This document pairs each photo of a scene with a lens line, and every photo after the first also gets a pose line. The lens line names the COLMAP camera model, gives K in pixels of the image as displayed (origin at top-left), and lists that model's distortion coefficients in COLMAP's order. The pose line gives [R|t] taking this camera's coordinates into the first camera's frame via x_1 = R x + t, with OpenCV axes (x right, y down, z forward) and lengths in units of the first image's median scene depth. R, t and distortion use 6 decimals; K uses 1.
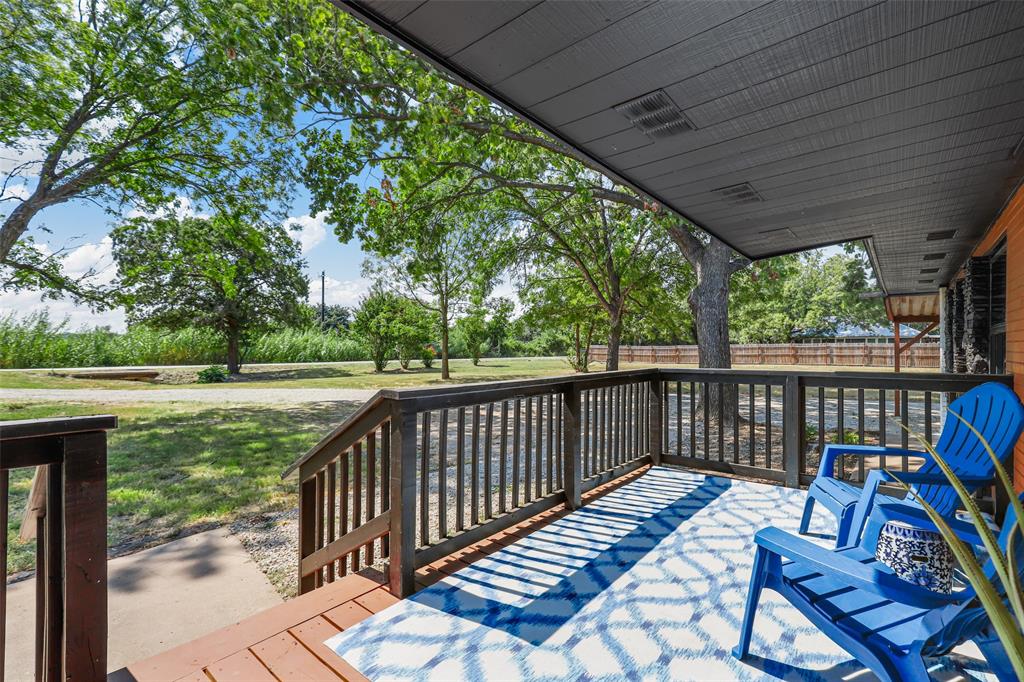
lens RADIAL K [[485.9, 0, 514.2], [0, 485.9, 348.0], [0, 0, 1]] dist [0.003050, 0.000338]
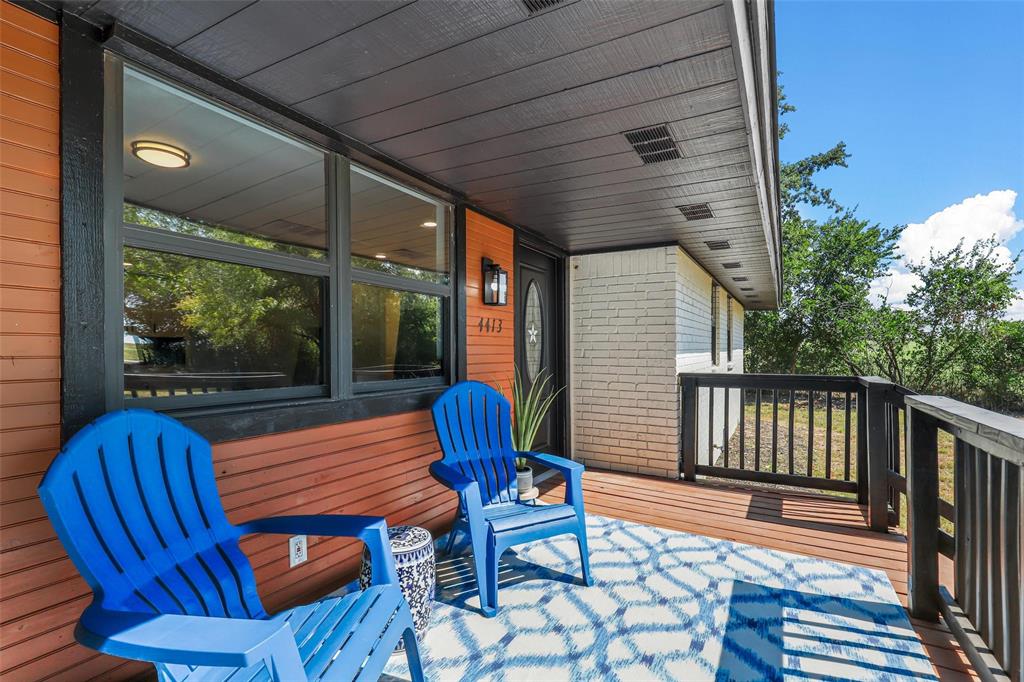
lens RADIAL K [[485.9, 0, 510.8], [0, 485.9, 347.4], [0, 0, 1]] dist [0.003050, 0.000338]
pose [[-0.987381, -0.005778, -0.158256, 0.761520], [-0.005621, 0.999983, -0.001438, -0.004565], [0.158261, -0.000531, -0.987397, 1.957972]]
